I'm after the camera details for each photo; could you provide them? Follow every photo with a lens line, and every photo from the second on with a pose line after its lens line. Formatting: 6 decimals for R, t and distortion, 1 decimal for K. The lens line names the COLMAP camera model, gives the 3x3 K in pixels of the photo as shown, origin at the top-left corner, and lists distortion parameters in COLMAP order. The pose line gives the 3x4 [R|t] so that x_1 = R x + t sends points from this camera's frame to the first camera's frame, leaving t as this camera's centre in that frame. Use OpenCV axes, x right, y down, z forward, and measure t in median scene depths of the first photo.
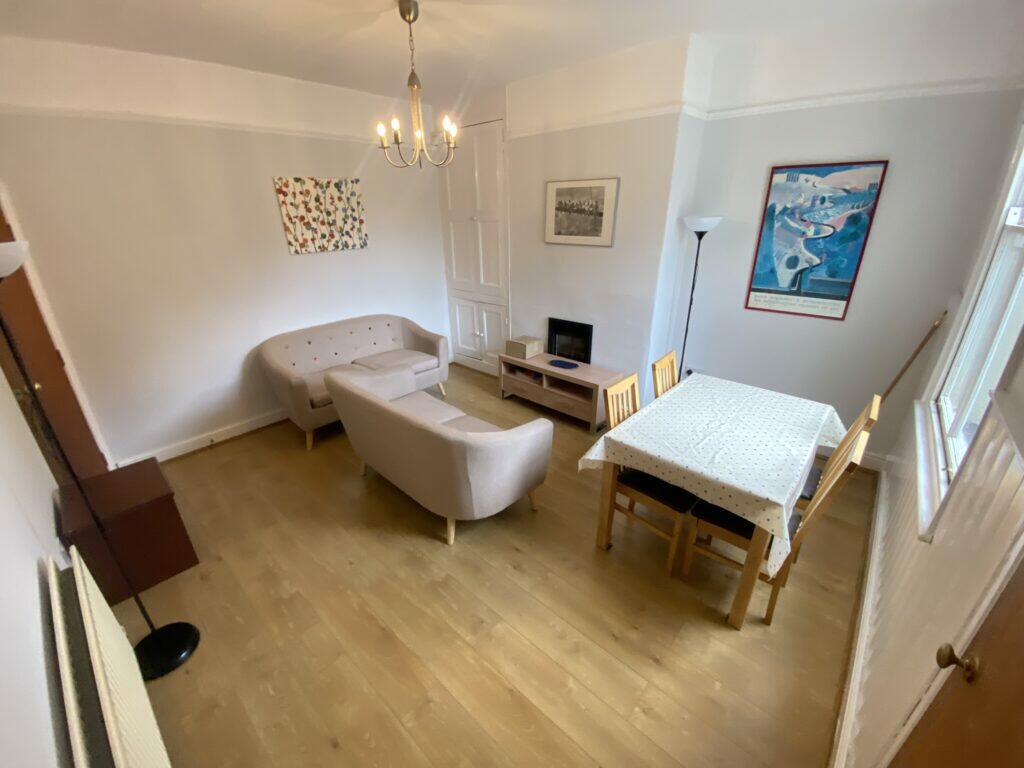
lens RADIAL K [[419.3, 0, 510.9], [0, 419.3, 384.6], [0, 0, 1]] dist [-0.022938, -0.002251]
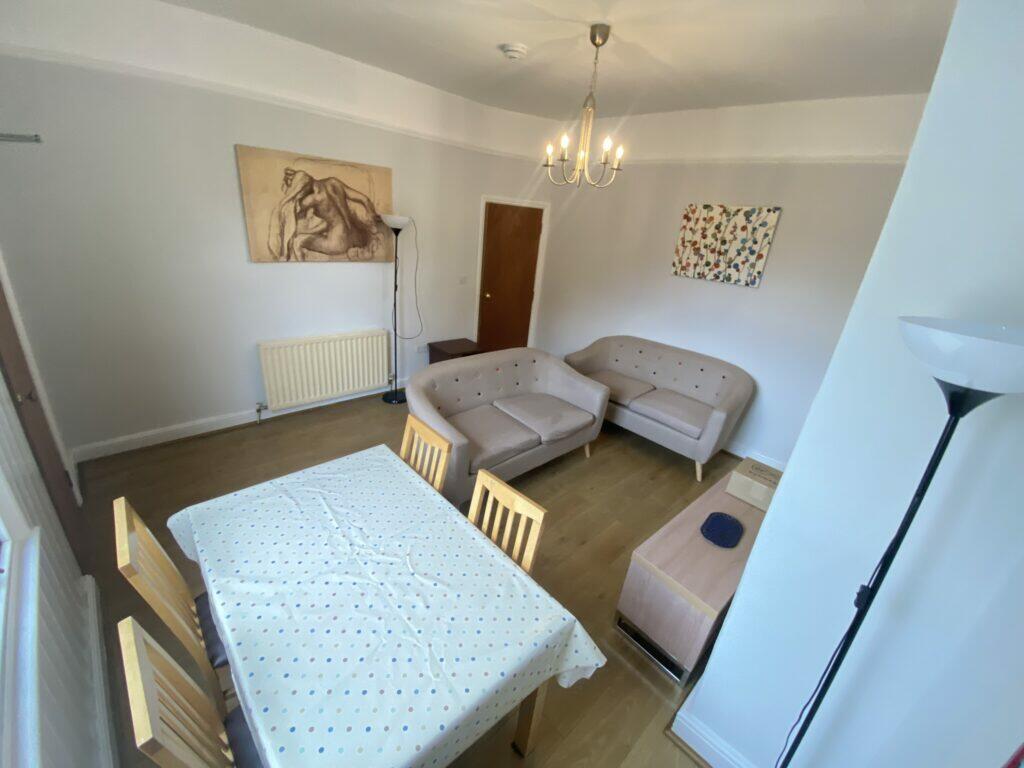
lens RADIAL K [[419.3, 0, 509.4], [0, 419.3, 388.5], [0, 0, 1]] dist [-0.022938, -0.002251]
pose [[-0.071328, 0.369378, -0.926538, 0.562006], [-0.468122, 0.807853, 0.358100, -0.243638], [0.880780, 0.459276, 0.115292, 0.590885]]
